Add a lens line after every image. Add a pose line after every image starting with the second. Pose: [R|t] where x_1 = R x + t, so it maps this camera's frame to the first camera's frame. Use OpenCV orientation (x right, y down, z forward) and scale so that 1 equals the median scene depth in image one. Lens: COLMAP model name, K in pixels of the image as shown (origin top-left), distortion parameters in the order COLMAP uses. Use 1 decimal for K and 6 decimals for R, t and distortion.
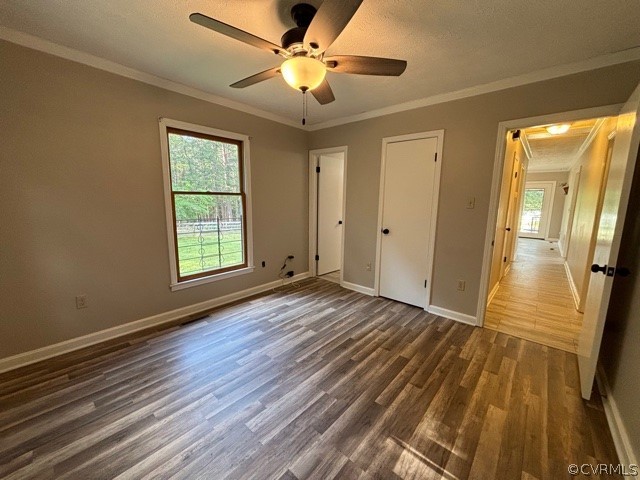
lens RADIAL K [[257.6, 0, 320.7], [0, 257.6, 239.0], [0, 0, 1]] dist [0.013724, 0.000350]
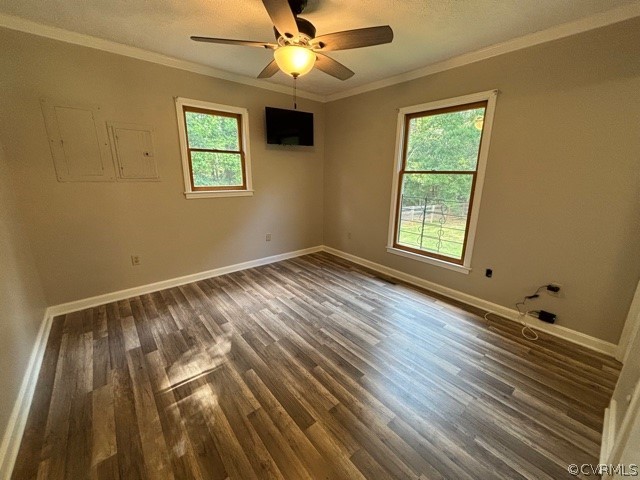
lens RADIAL K [[257.6, 0, 321.8], [0, 257.6, 238.6], [0, 0, 1]] dist [0.013724, 0.000350]
pose [[-0.142173, 0.237699, -0.960878, 0.843353], [-0.166713, 0.951121, 0.259953, -0.168765], [0.975702, 0.197149, -0.095597, 1.005520]]
